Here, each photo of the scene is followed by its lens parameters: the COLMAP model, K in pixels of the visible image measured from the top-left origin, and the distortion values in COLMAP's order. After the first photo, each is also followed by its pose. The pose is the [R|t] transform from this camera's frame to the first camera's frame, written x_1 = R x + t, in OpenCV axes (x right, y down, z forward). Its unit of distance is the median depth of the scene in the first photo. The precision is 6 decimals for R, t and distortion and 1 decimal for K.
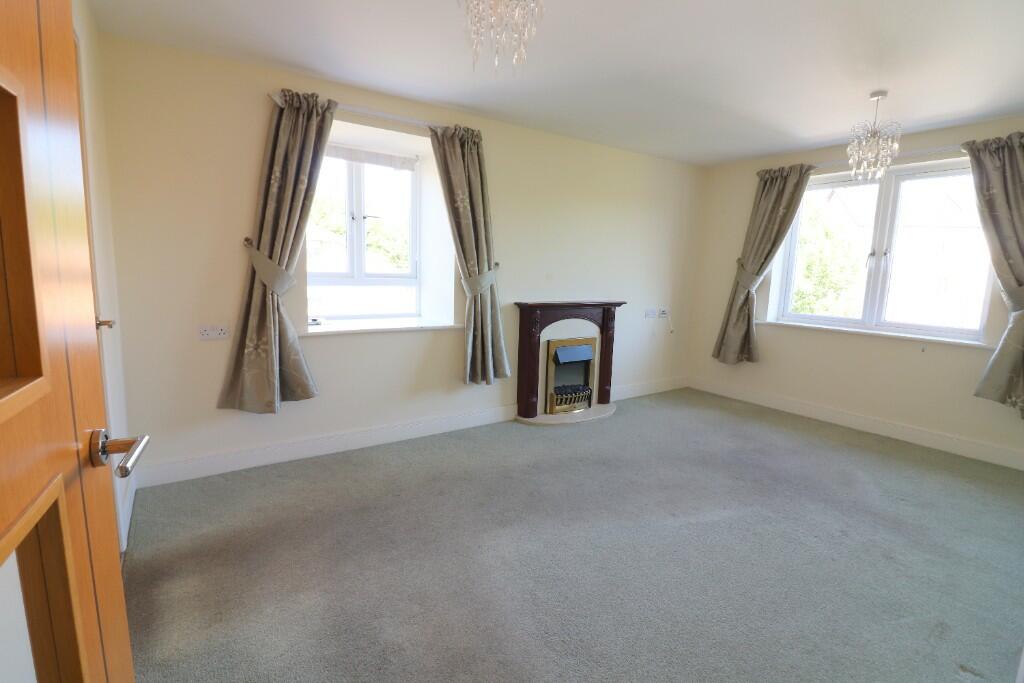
lens RADIAL K [[489.9, 0, 510.5], [0, 489.9, 347.4], [0, 0, 1]] dist [0.000793, -0.000353]
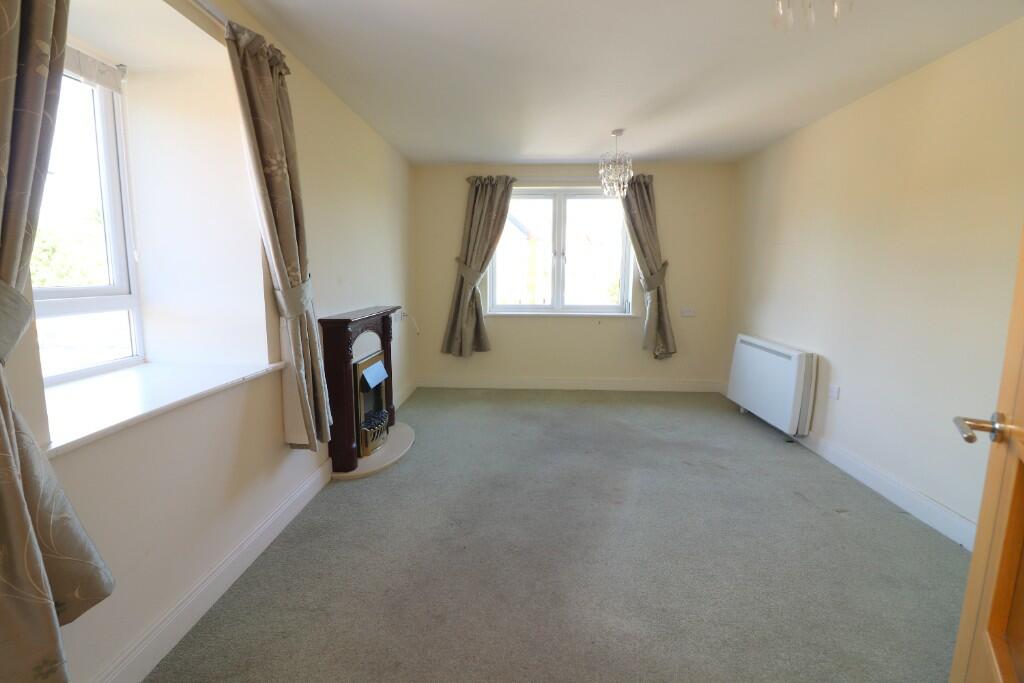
lens RADIAL K [[476.3, 0, 512.0], [0, 476.3, 341.5], [0, 0, 1]] dist [-0.002226, -0.000953]
pose [[0.597924, -0.140388, 0.789163, -0.349266], [0.143064, 0.987425, 0.067262, -0.062262], [-0.788682, 0.072683, 0.610490, 0.337375]]
